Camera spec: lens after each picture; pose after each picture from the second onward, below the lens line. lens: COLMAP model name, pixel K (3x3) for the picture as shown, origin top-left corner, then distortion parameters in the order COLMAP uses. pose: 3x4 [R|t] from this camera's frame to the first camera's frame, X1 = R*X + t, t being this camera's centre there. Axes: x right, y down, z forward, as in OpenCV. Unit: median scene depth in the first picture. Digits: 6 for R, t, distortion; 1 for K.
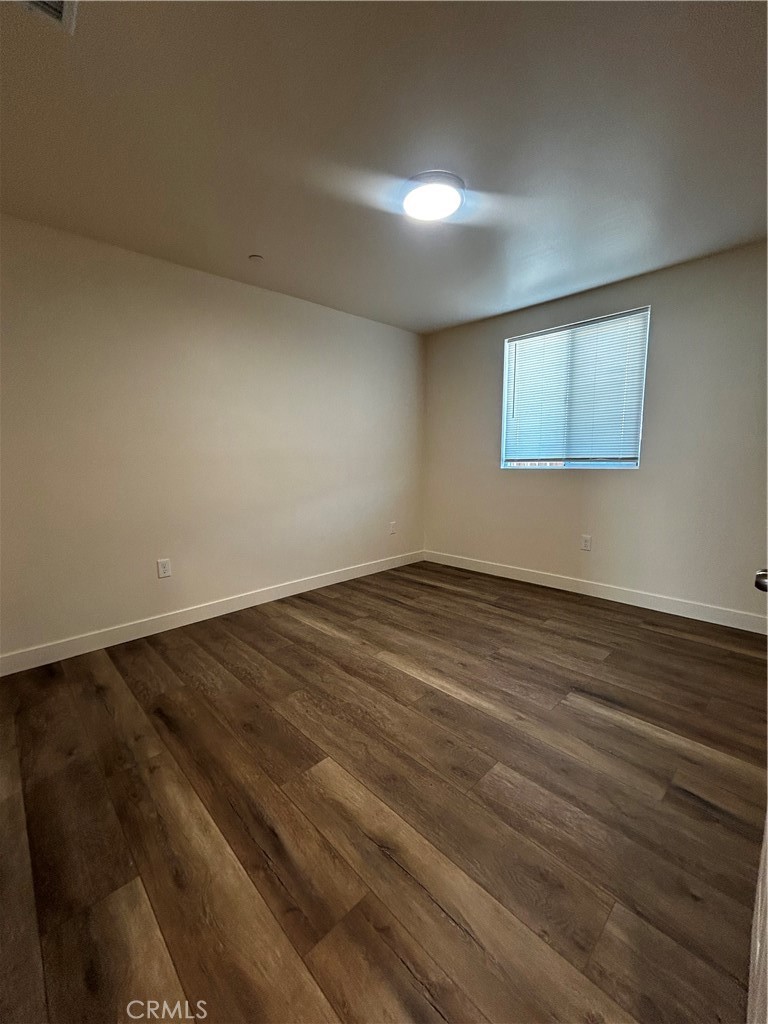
lens RADIAL K [[413.6, 0, 378.5], [0, 413.6, 509.7], [0, 0, 1]] dist [-0.002940, 0.000022]
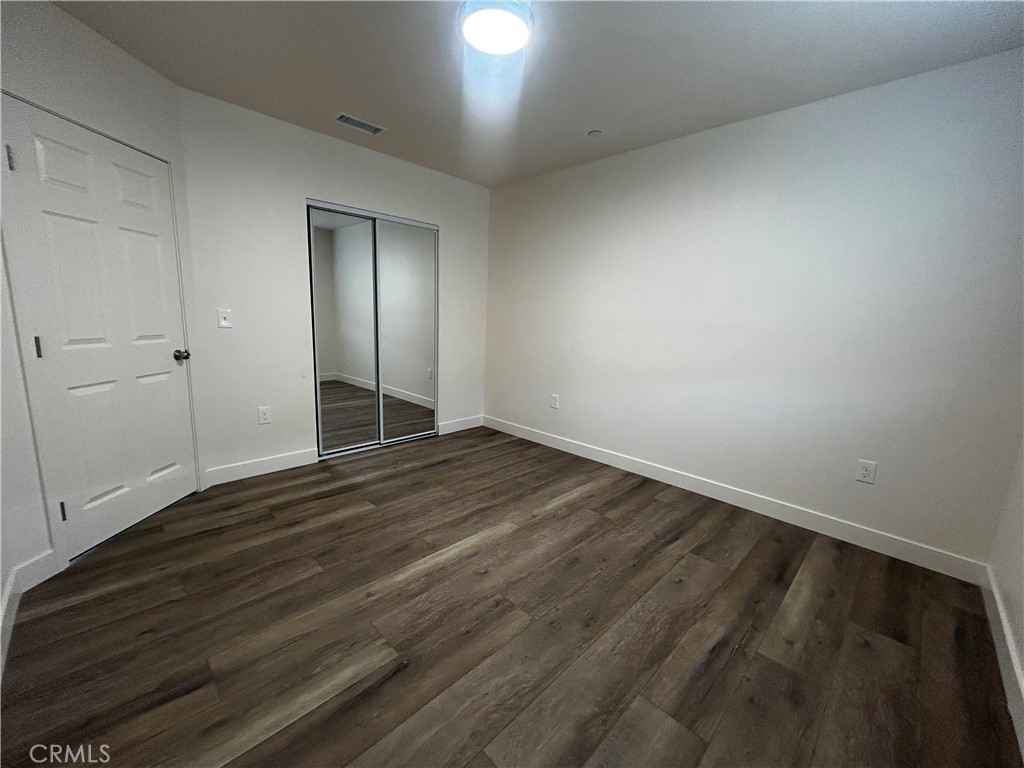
lens RADIAL K [[413.6, 0, 517.3], [0, 413.6, 384.8], [0, 0, 1]] dist [-0.002940, 0.000022]
pose [[0.043195, 0.184691, -0.981847, 0.834351], [-0.167161, 0.970246, 0.175155, -0.132832], [0.984983, 0.156561, 0.072783, 0.823724]]
